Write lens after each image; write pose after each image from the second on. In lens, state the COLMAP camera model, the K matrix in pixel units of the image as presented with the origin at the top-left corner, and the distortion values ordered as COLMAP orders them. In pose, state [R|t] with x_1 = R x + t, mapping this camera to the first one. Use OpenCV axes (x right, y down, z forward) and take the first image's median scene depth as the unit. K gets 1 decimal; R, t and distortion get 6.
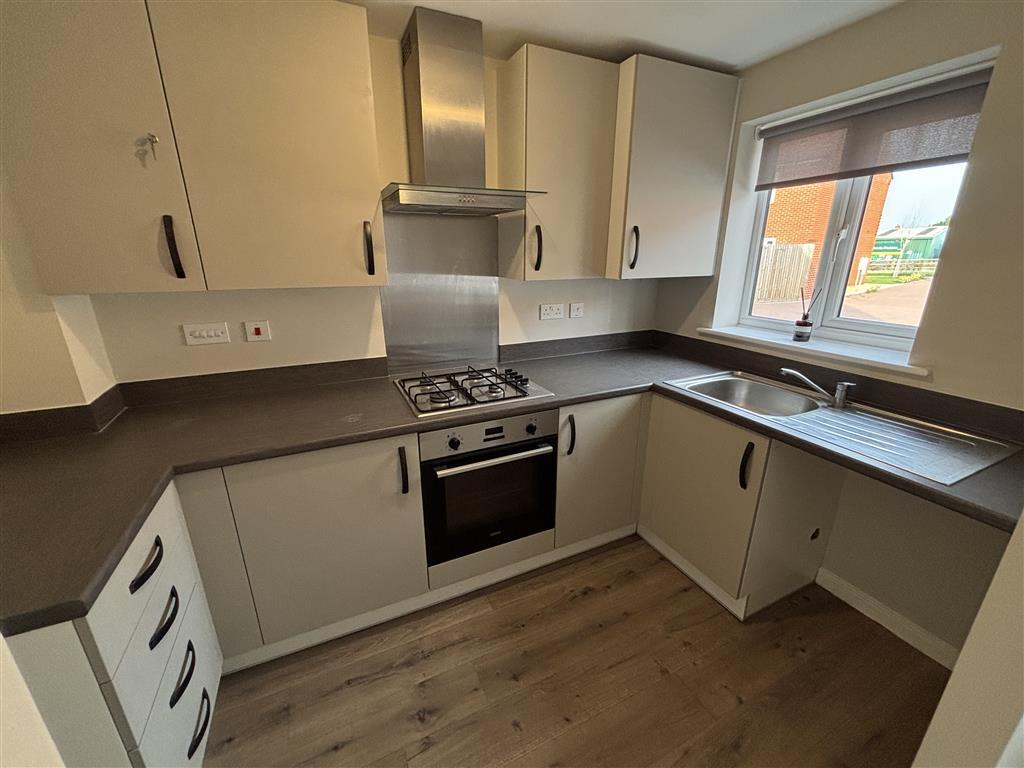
lens RADIAL K [[411.7, 0, 511.6], [0, 411.7, 383.0], [0, 0, 1]] dist [-0.002022, -0.000328]
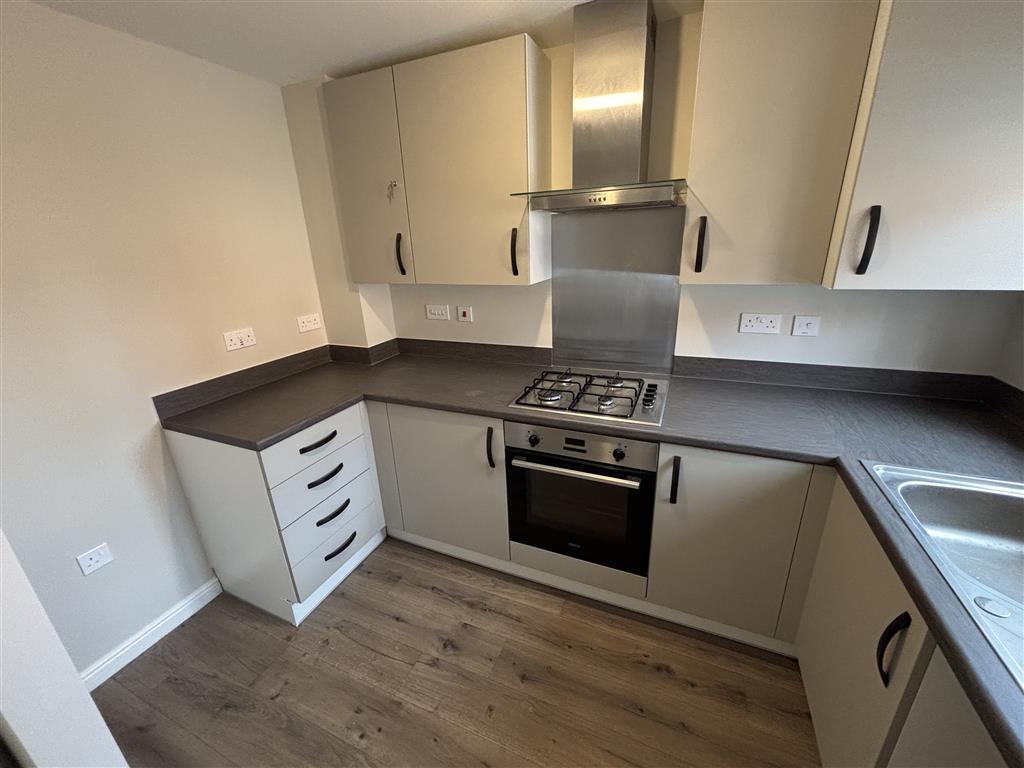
lens RADIAL K [[411.7, 0, 510.9], [0, 411.7, 385.1], [0, 0, 1]] dist [-0.002022, -0.000328]
pose [[0.663178, 0.223502, -0.714313, 0.500950], [-0.188411, 0.973492, 0.129673, -0.106818], [0.724360, 0.048588, 0.687708, 0.216473]]
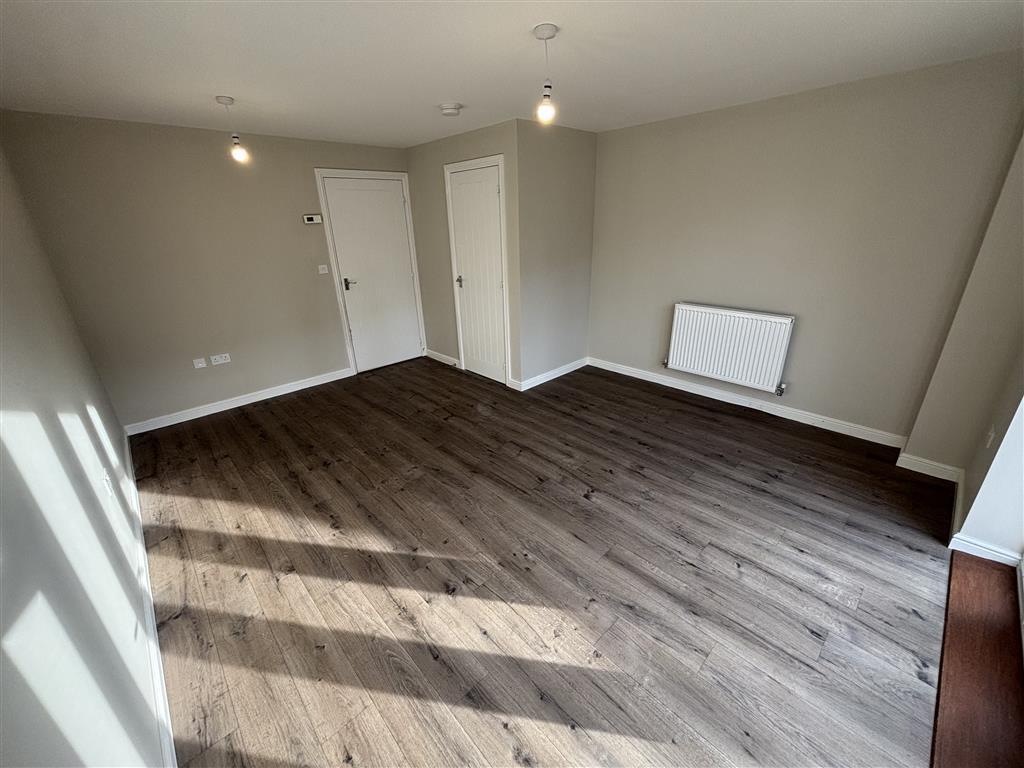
lens RADIAL K [[411.7, 0, 506.8], [0, 411.7, 385.0], [0, 0, 1]] dist [-0.002022, -0.000328]
pose [[-0.302753, -0.339166, 0.890678, -1.038201], [0.313394, 0.847140, 0.429114, -0.241445], [-0.900069, 0.409049, -0.150181, 0.629367]]
